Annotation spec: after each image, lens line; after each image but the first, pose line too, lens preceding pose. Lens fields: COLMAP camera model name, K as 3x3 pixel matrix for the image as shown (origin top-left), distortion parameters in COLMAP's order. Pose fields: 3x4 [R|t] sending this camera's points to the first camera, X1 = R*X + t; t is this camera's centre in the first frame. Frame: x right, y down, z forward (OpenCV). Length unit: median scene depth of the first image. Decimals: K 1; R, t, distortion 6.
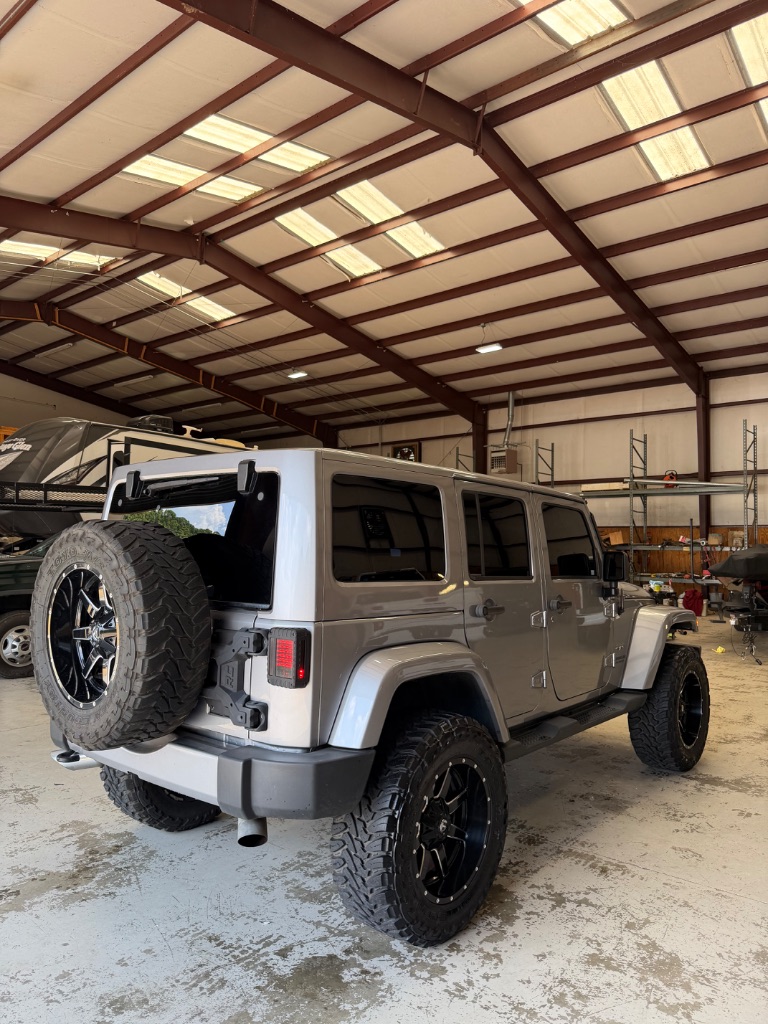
lens RADIAL K [[721.9, 0, 385.1], [0, 721.9, 508.7], [0, 0, 1]] dist [0.028943, -0.040721]
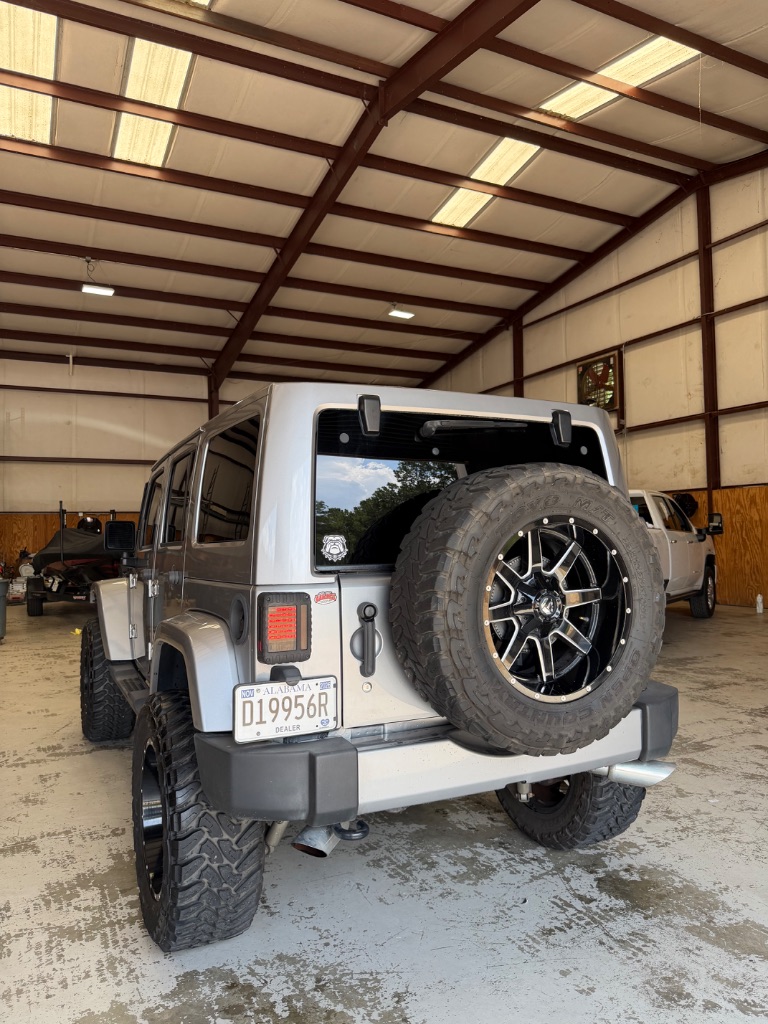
lens RADIAL K [[721.9, 0, 373.2], [0, 721.9, 515.0], [0, 0, 1]] dist [0.028943, -0.040721]
pose [[0.409465, 0.009906, 0.912272, -0.211118], [-0.025124, 0.999684, 0.000422, 0.013746], [-0.911980, -0.023092, 0.409585, 0.152664]]
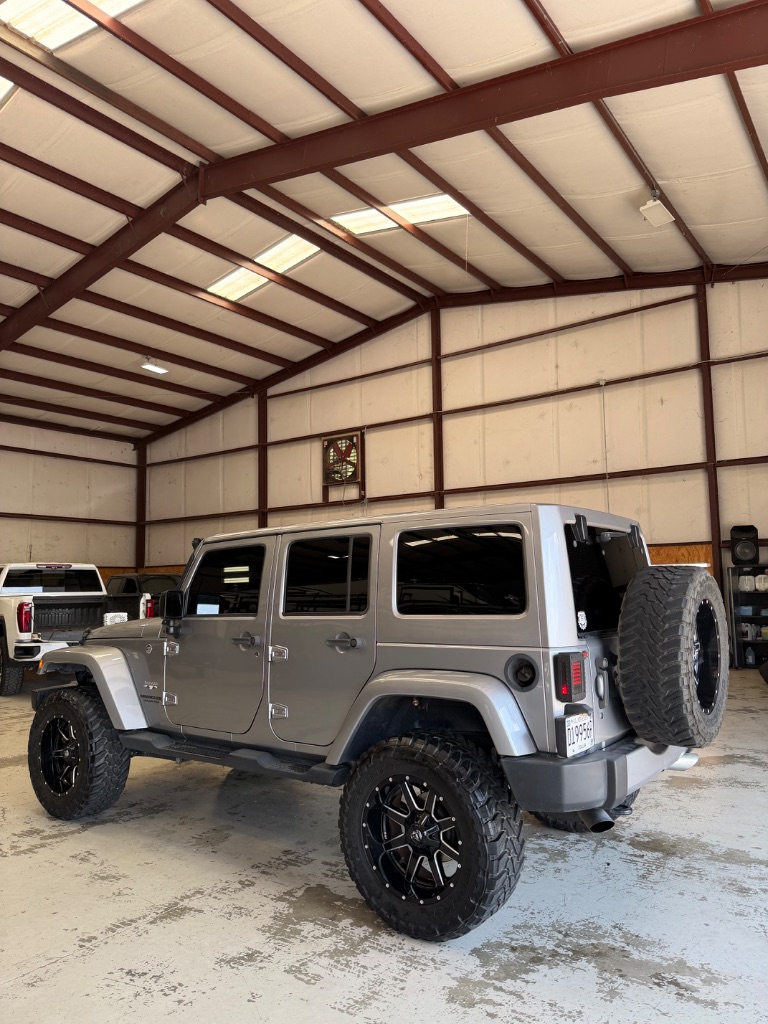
lens RADIAL K [[721.9, 0, 379.8], [0, 721.9, 522.5], [0, 0, 1]] dist [0.028943, -0.040721]
pose [[-0.054184, 0.076440, 0.995601, -0.292333], [-0.037713, 0.996198, -0.078538, 0.010840], [-0.997819, -0.041803, -0.051095, 0.288758]]
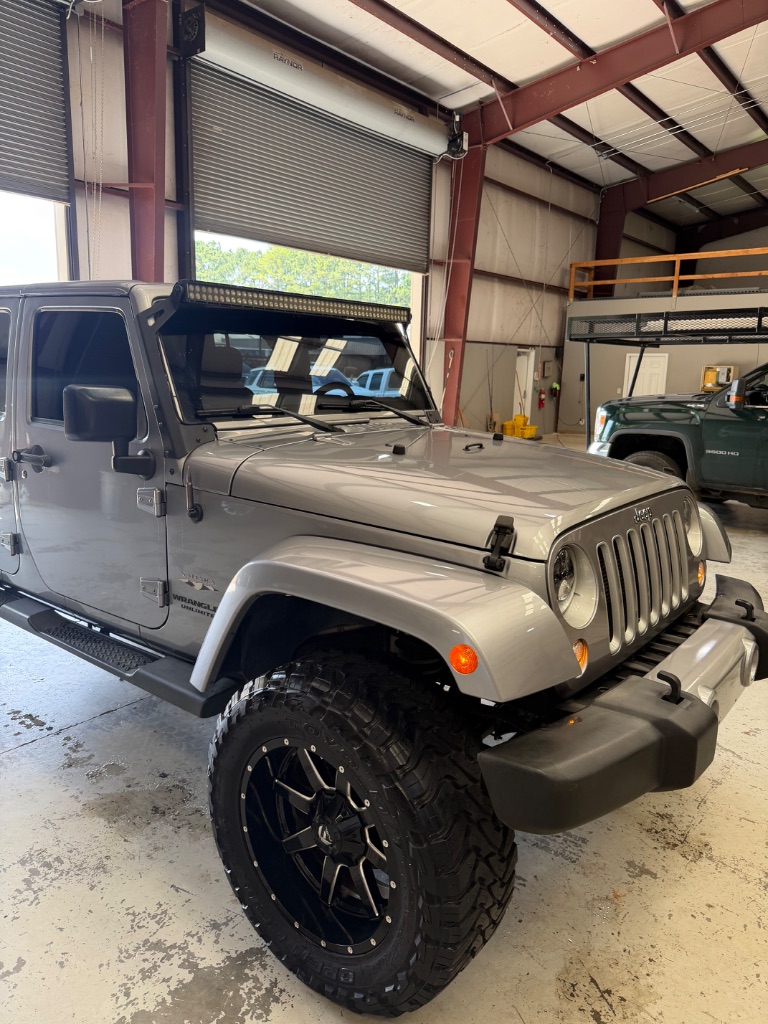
lens RADIAL K [[721.9, 0, 377.4], [0, 721.9, 515.3], [0, 0, 1]] dist [0.028943, -0.040721]
pose [[0.010860, 0.186161, -0.982459, 0.243431], [0.037532, 0.981749, 0.186441, 0.016632], [0.999236, -0.038899, 0.003674, 0.340784]]
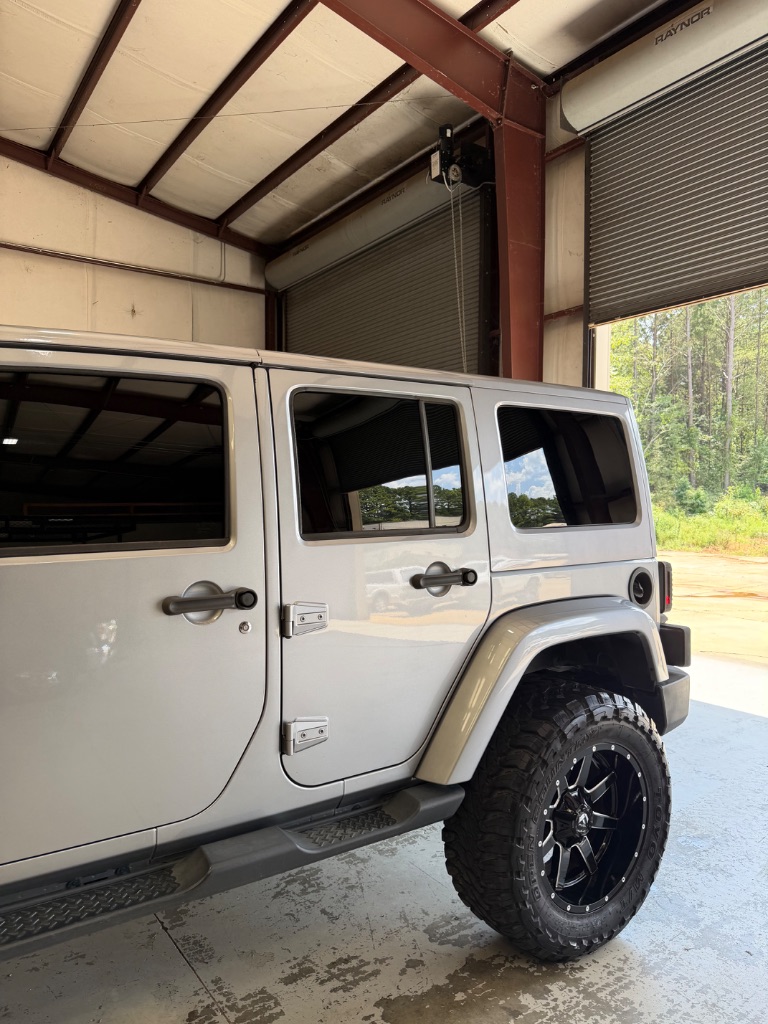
lens RADIAL K [[721.9, 0, 374.1], [0, 721.9, 517.0], [0, 0, 1]] dist [0.028943, -0.040721]
pose [[-0.961065, -0.017817, 0.275749, -0.075180], [-0.027034, 0.999194, -0.029660, 0.025031], [-0.274998, -0.035960, -0.960772, 0.427930]]
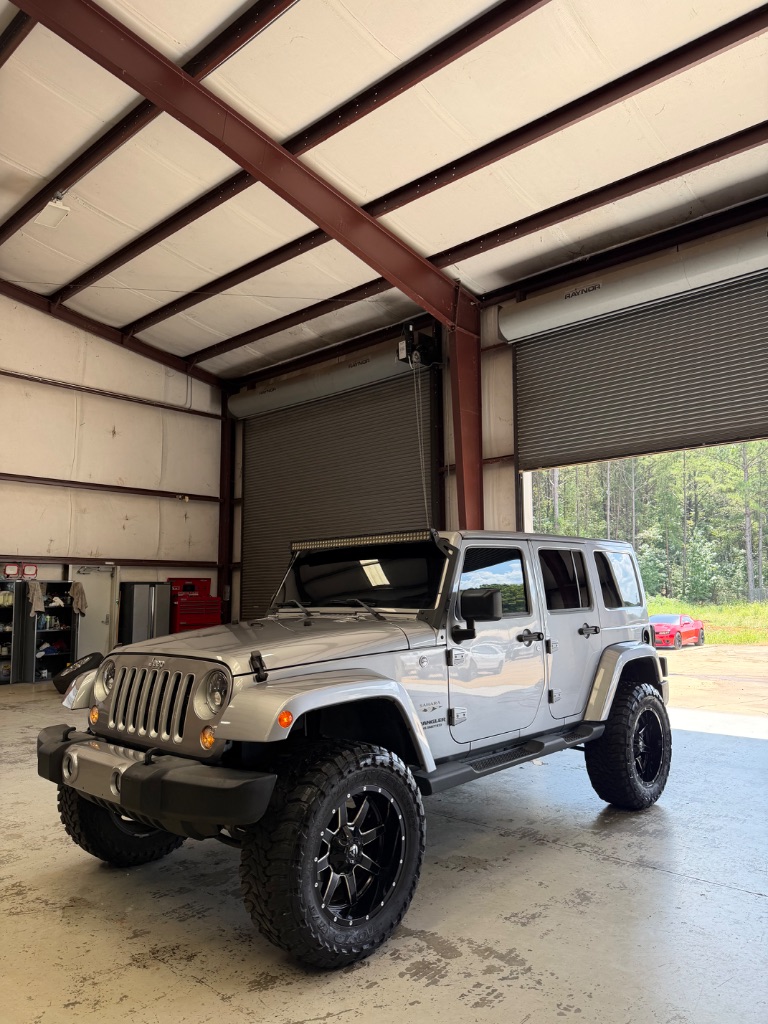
lens RADIAL K [[721.9, 0, 382.6], [0, 721.9, 520.2], [0, 0, 1]] dist [0.028943, -0.040721]
pose [[-0.998939, 0.002416, 0.045986, 0.027117], [-0.004949, 0.987206, -0.159374, 0.035958], [-0.045783, -0.159432, -0.986147, 0.616131]]
